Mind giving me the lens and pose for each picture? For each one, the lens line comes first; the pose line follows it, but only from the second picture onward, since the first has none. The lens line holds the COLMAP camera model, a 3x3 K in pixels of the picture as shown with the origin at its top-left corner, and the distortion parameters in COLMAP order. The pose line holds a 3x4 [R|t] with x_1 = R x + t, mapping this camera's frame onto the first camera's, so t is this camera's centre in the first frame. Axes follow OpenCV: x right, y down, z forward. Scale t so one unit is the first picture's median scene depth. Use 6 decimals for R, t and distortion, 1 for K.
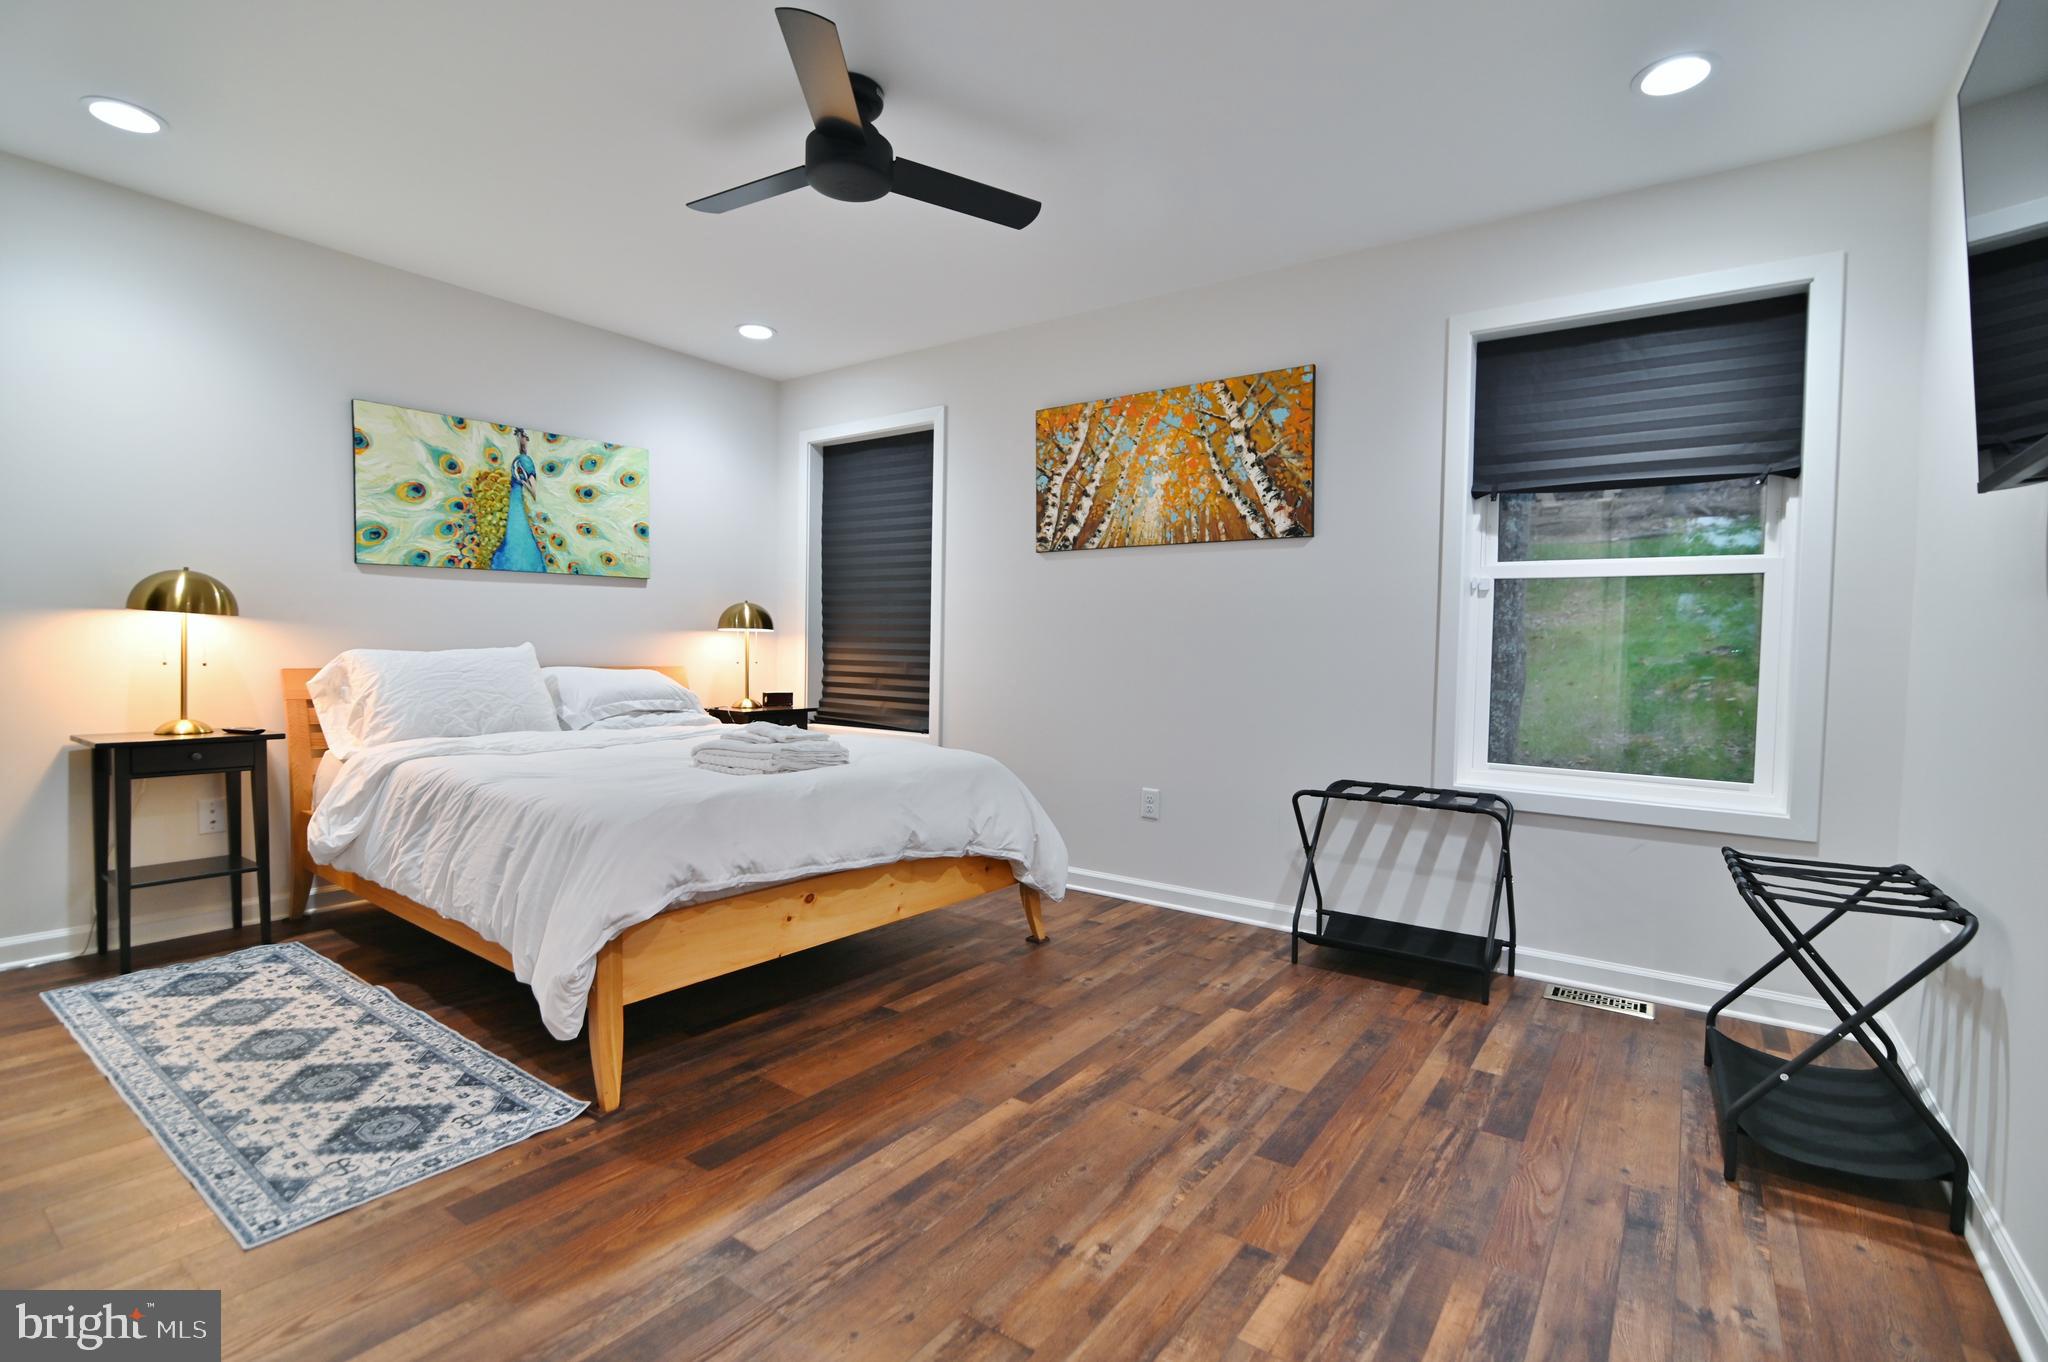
lens RADIAL K [[934.6, 0, 1028.2], [0, 934.6, 679.8], [0, 0, 1]] dist [-0.018235, 0.000664]
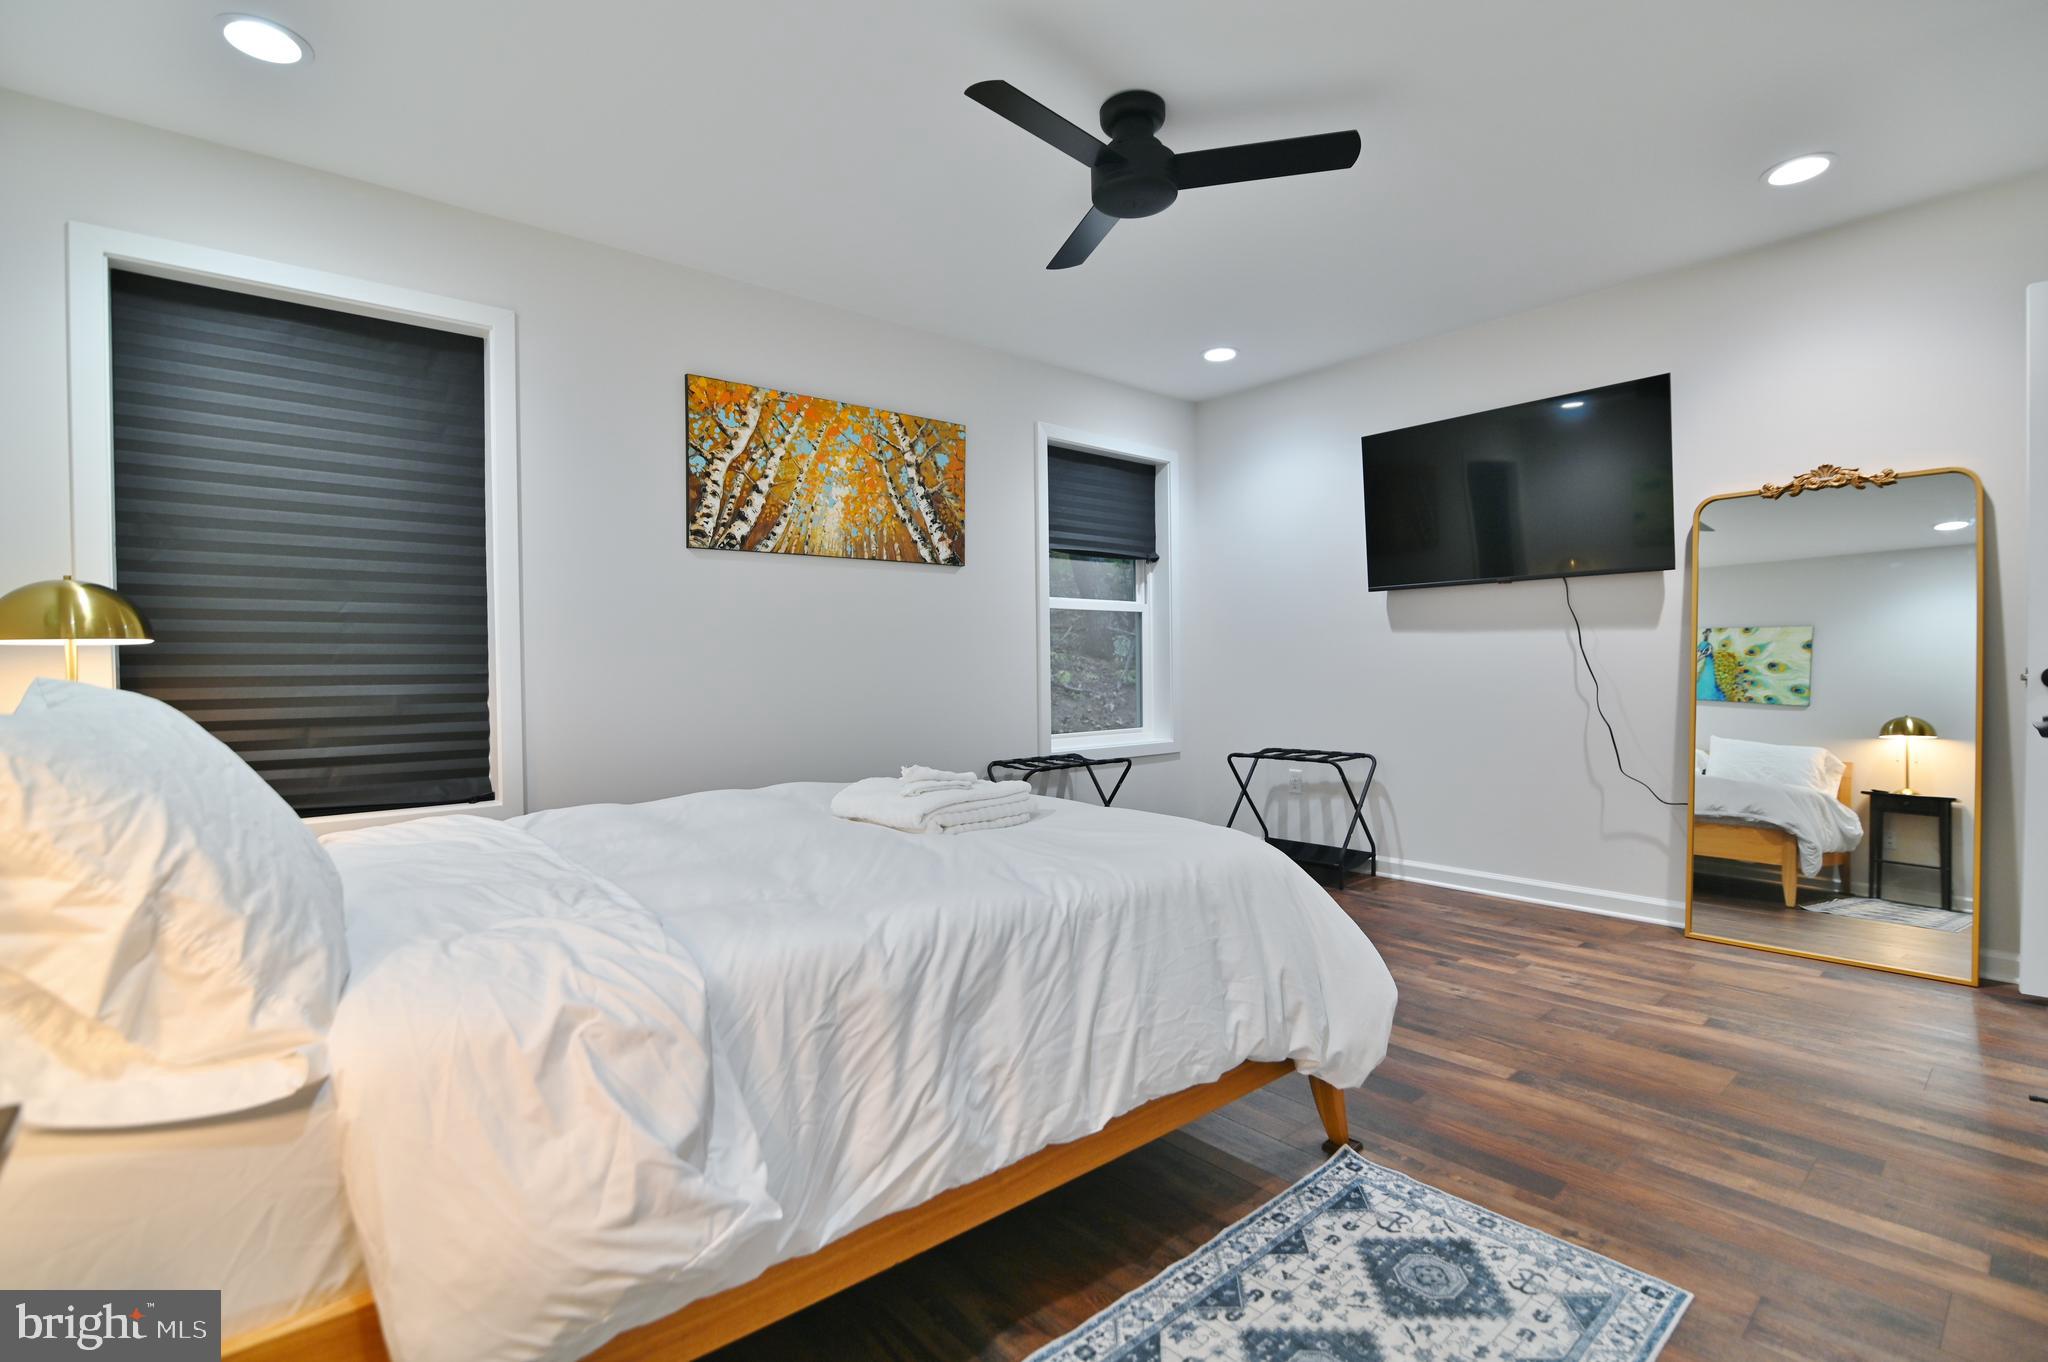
lens RADIAL K [[934.6, 0, 1019.7], [0, 934.6, 678.9], [0, 0, 1]] dist [-0.018235, 0.000664]
pose [[0.238478, -0.038669, 0.970378, -0.789327], [0.047868, 0.998460, 0.028025, -0.033815], [-0.969967, 0.039767, 0.239962, 0.583902]]
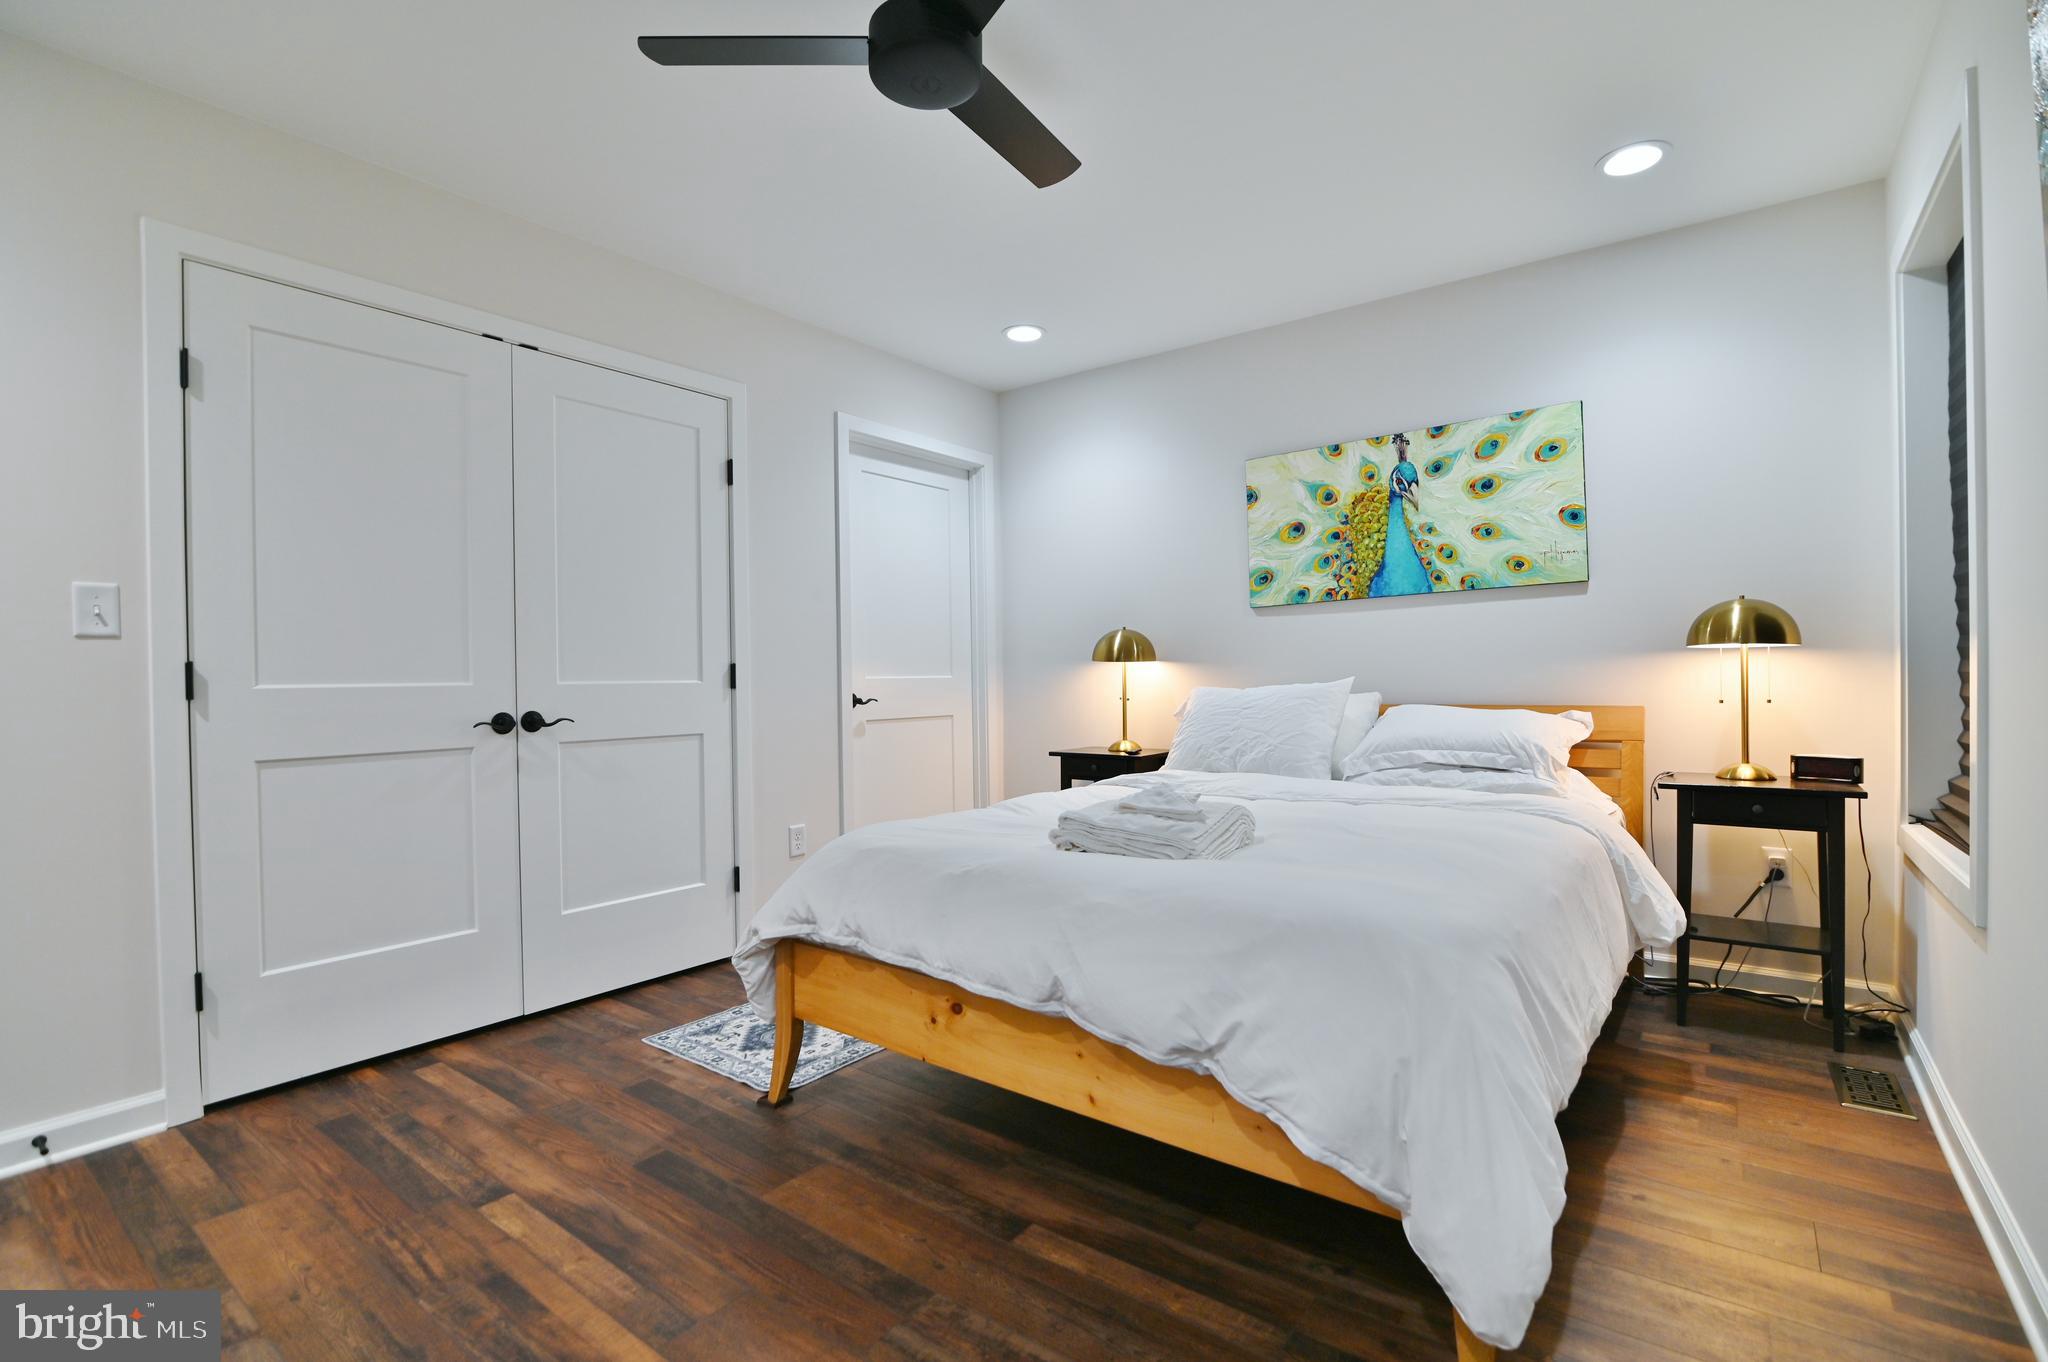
lens RADIAL K [[934.6, 0, 1029.5], [0, 934.6, 677.4], [0, 0, 1]] dist [-0.018235, 0.000664]
pose [[-0.020141, -0.014453, -0.999693, 0.366284], [-0.018546, 0.999729, -0.014080, -0.021410], [0.999625, 0.018257, -0.020404, 0.718687]]
